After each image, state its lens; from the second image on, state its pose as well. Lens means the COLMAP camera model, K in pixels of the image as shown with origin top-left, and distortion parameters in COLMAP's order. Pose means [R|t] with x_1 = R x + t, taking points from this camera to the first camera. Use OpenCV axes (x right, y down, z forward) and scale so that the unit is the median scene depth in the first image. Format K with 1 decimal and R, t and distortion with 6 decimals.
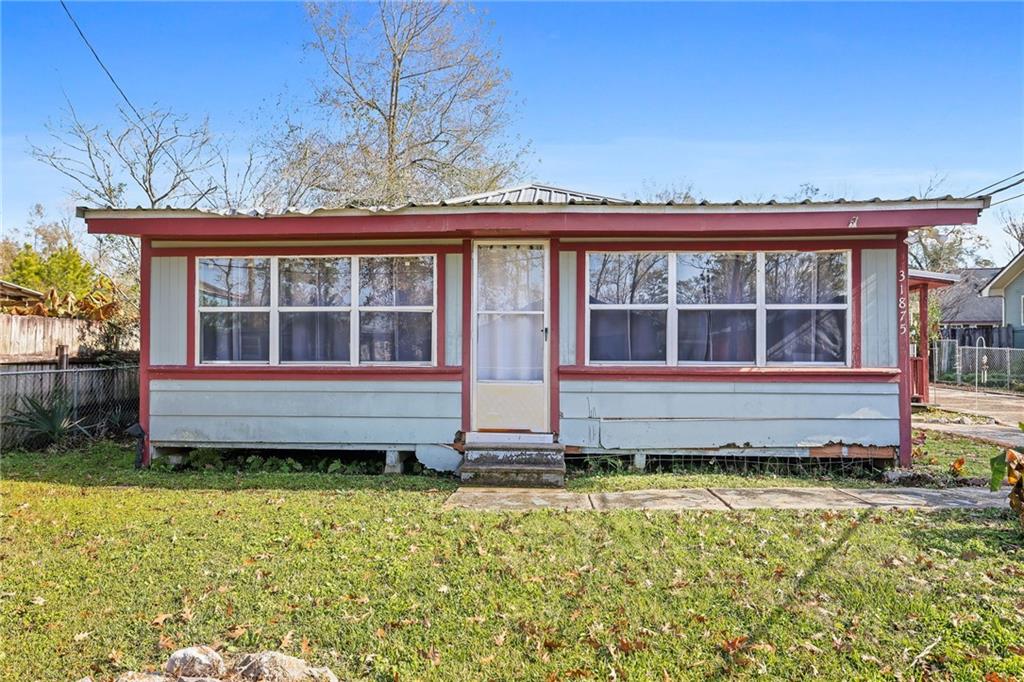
lens RADIAL K [[748.4, 0, 512.0], [0, 748.4, 341.0], [0, 0, 1]] dist [-0.001806, -0.003311]
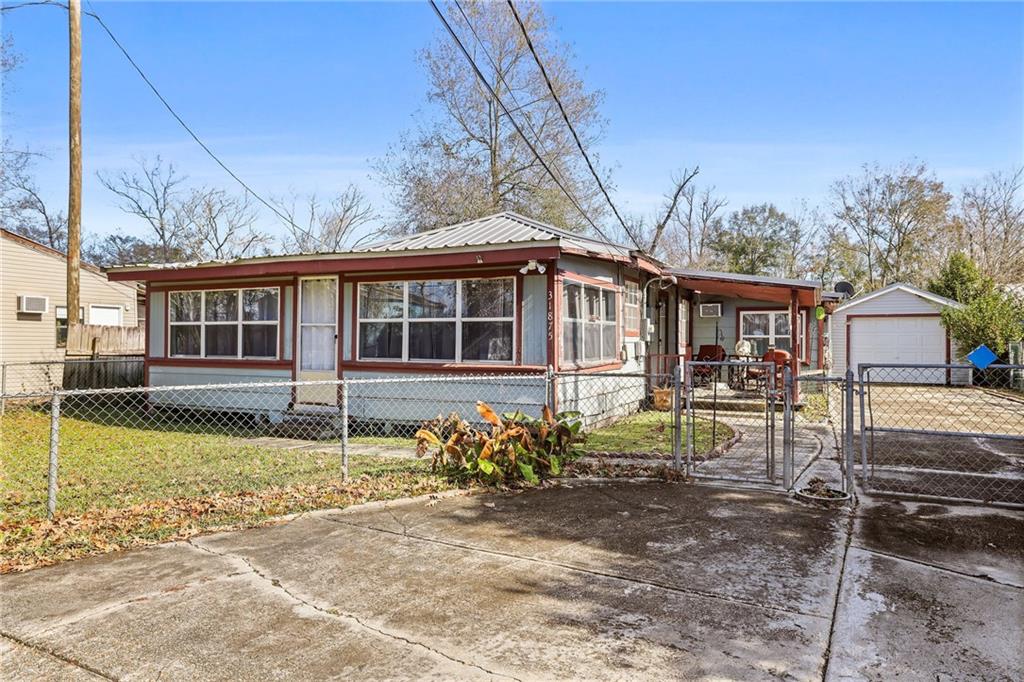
lens RADIAL K [[643.6, 0, 512.0], [0, 643.6, 341.0], [0, 0, 1]] dist [0.007567, 0.004552]
pose [[0.935591, 0.004762, -0.353052, 0.816722], [-0.006979, 0.999963, -0.005007, -0.001426], [0.353015, 0.007149, 0.935590, -0.069380]]
